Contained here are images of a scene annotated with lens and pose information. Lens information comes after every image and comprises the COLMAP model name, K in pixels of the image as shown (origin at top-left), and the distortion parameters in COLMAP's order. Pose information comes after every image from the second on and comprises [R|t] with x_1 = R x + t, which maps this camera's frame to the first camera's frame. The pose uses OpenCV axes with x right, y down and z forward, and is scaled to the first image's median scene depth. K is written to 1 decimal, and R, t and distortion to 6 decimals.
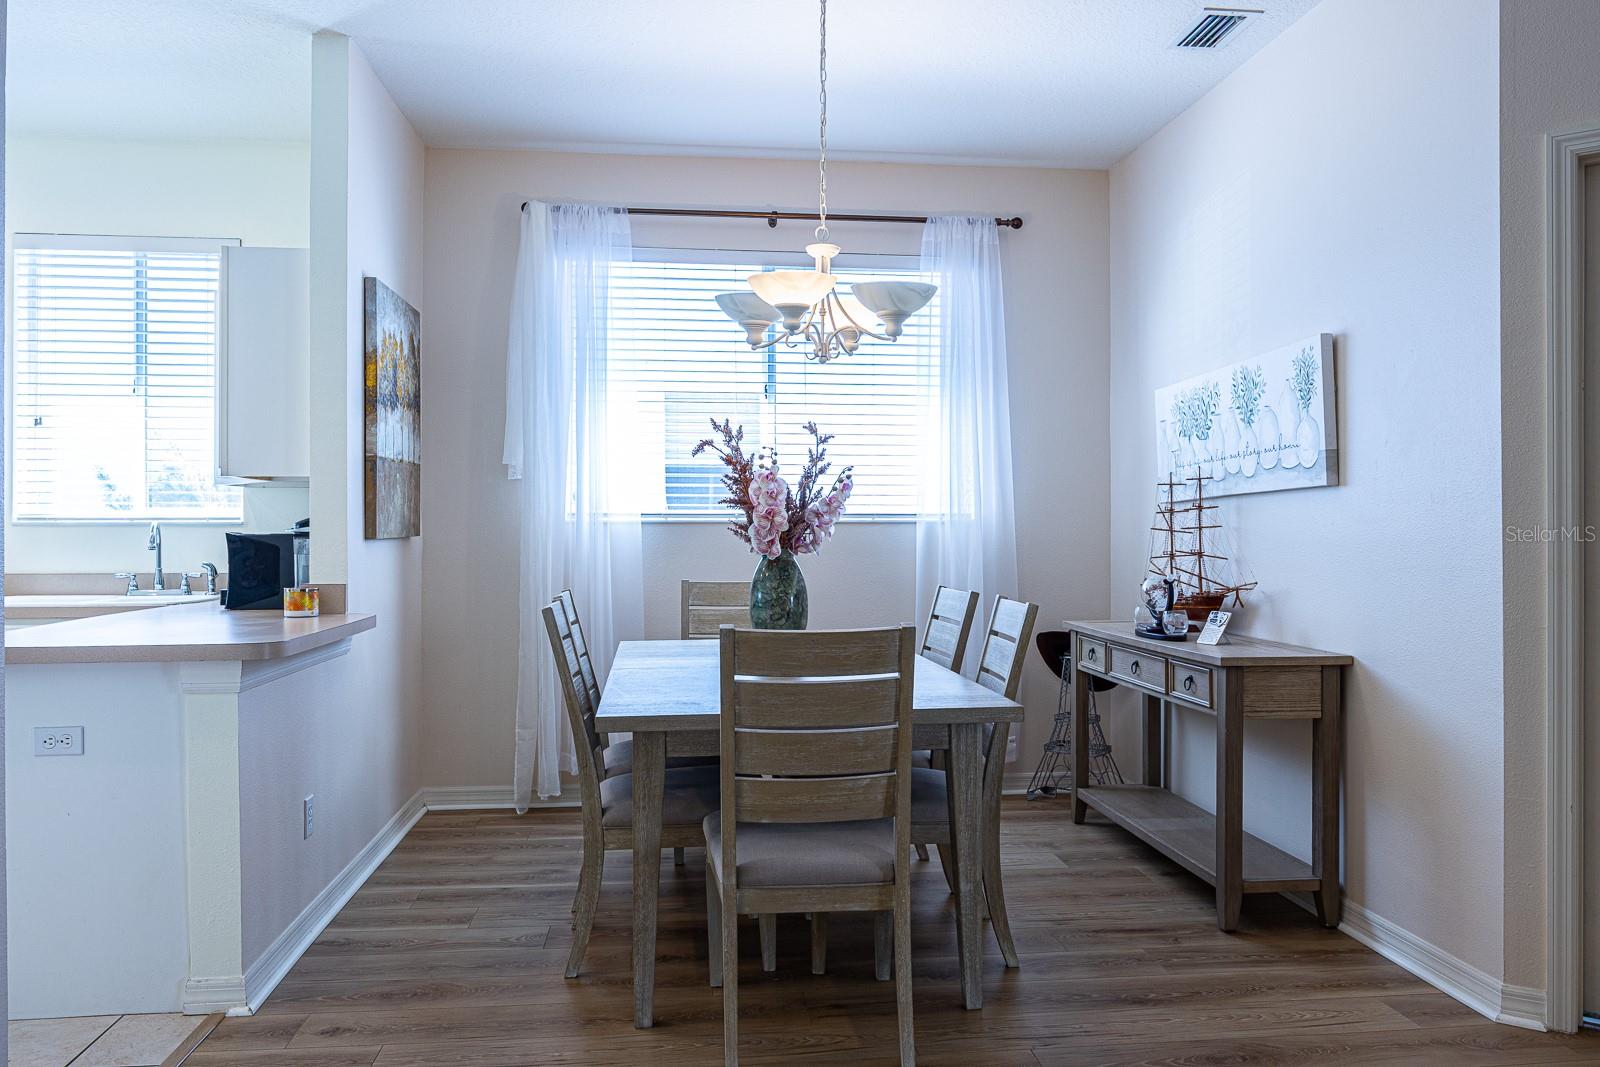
lens RADIAL K [[1169.2, 0, 812.8], [0, 1169.2, 526.5], [0, 0, 1]] dist [-0.011719, 0.010154]
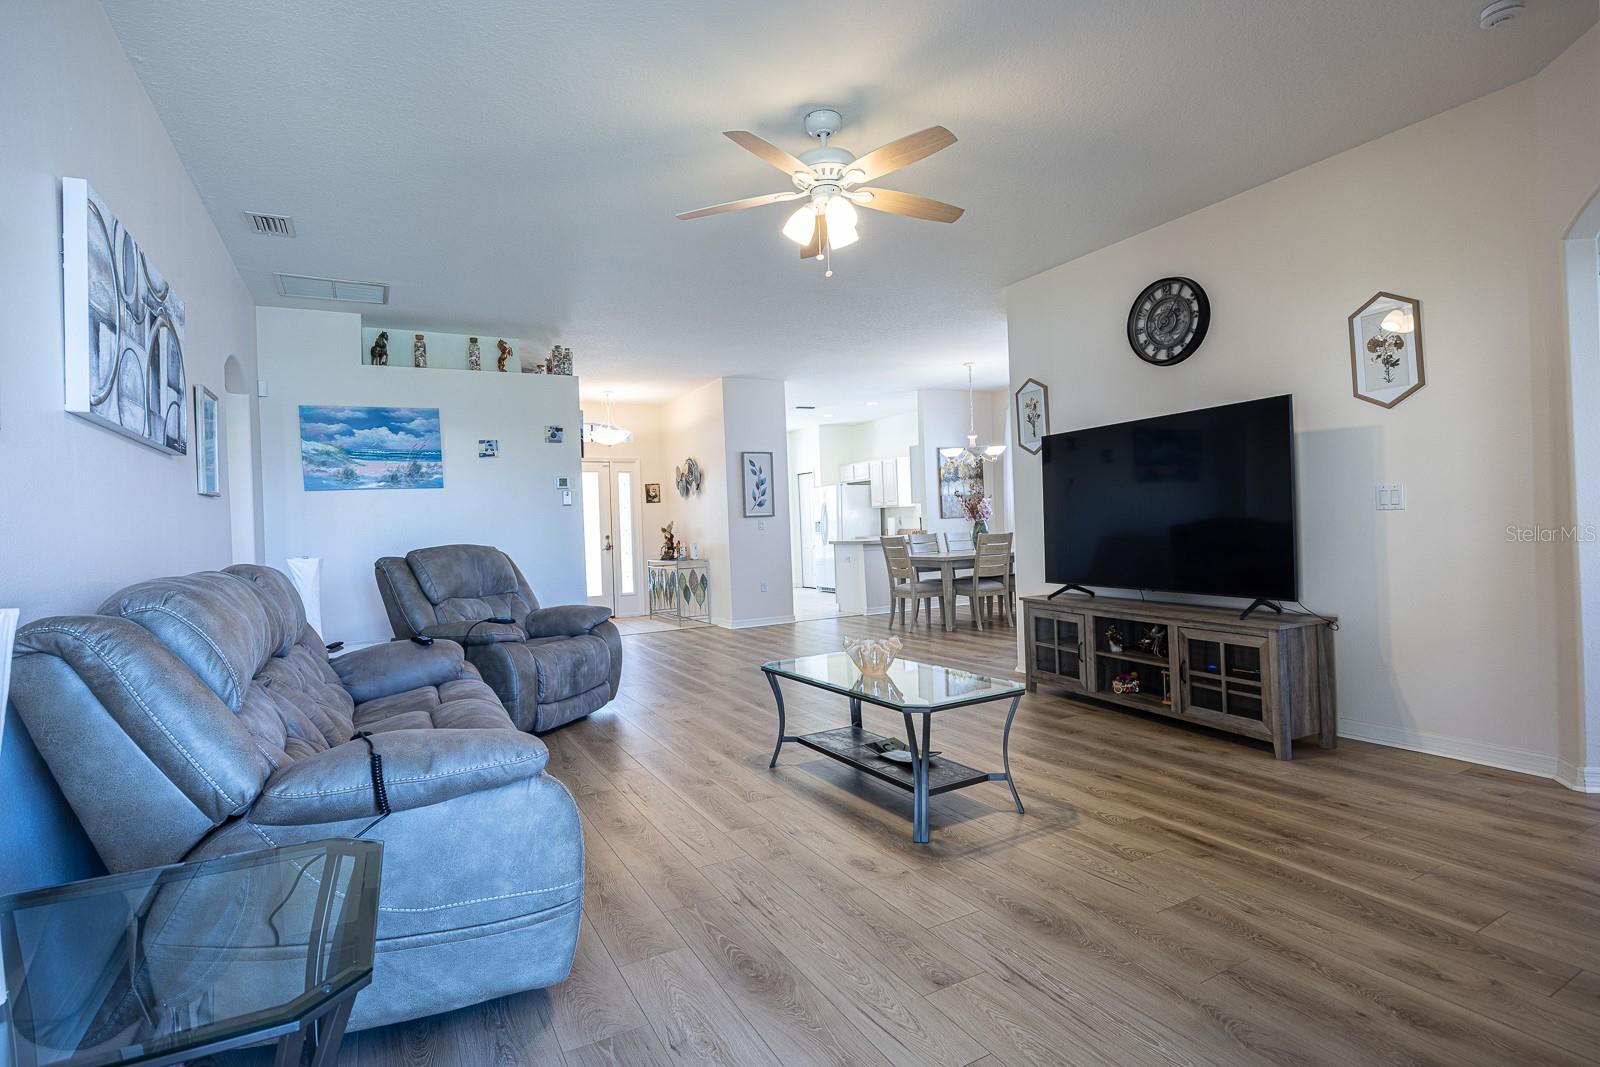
lens RADIAL K [[784.0, 0, 800.4], [0, 784.0, 520.6], [0, 0, 1]] dist [0.001093, 0.000002]
pose [[0.383694, -0.018881, -0.923267, 1.758789], [0.039048, 0.999228, -0.004206, 0.010353], [0.922634, -0.034438, 0.384135, -0.371032]]
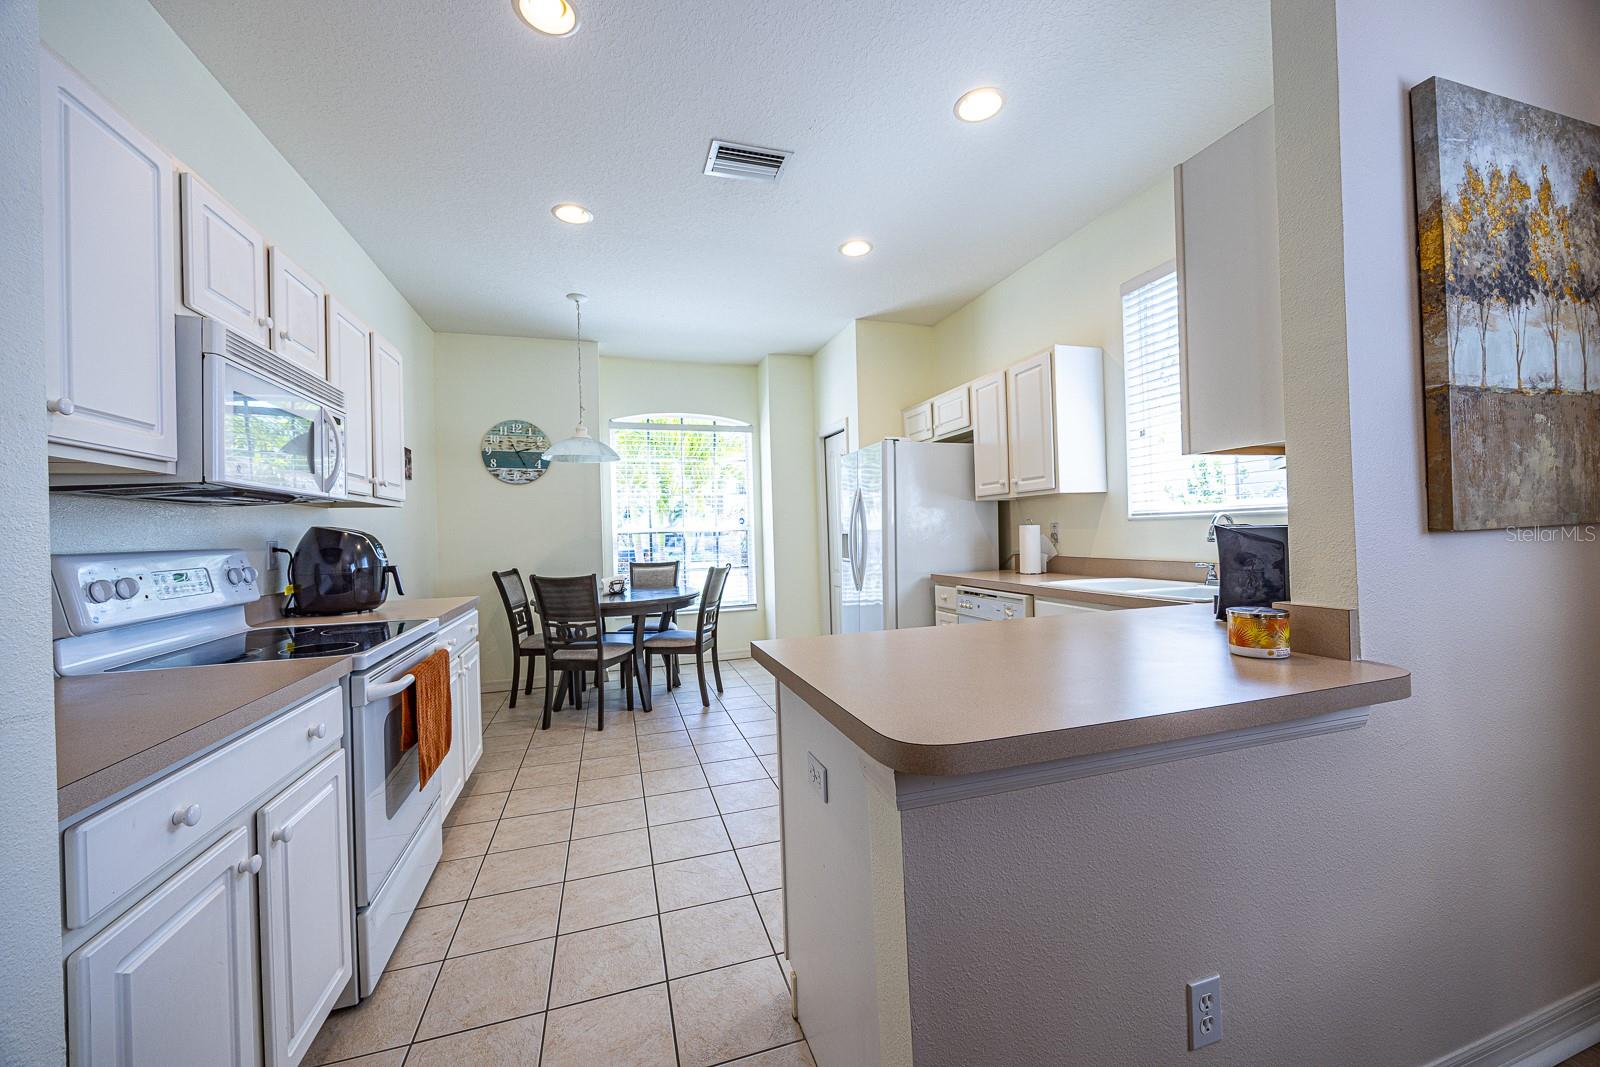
lens RADIAL K [[612.9, 0, 792.9], [0, 612.9, 530.7], [0, 0, 1]] dist [-0.001913, 0.000153]
pose [[0.194579, -0.009879, -0.980837, -0.144837], [0.031612, 0.999493, -0.003796, 0.001288], [0.980377, -0.030267, 0.194792, 0.631065]]
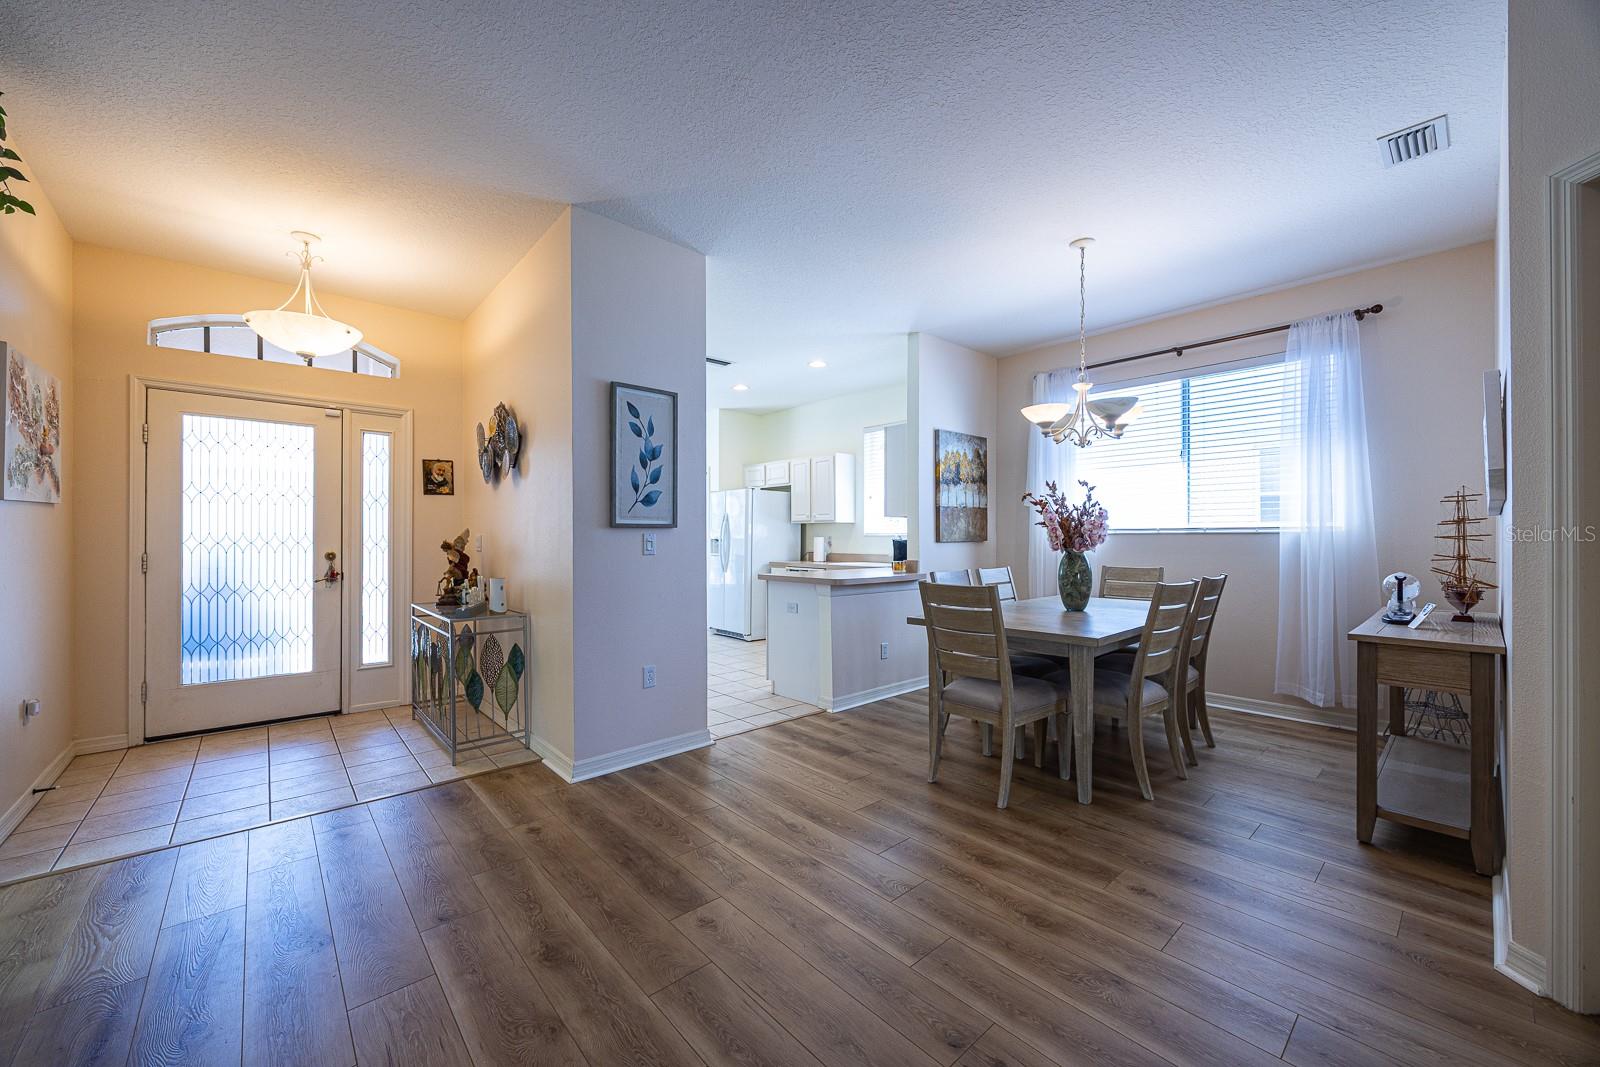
lens RADIAL K [[612.9, 0, 797.3], [0, 612.9, 539.1], [0, 0, 1]] dist [-0.001913, 0.000153]
pose [[0.576488, 0.001804, -0.817104, 0.463757], [0.002592, 0.999988, 0.004037, -0.000587], [0.817102, -0.004446, 0.576477, 0.065569]]
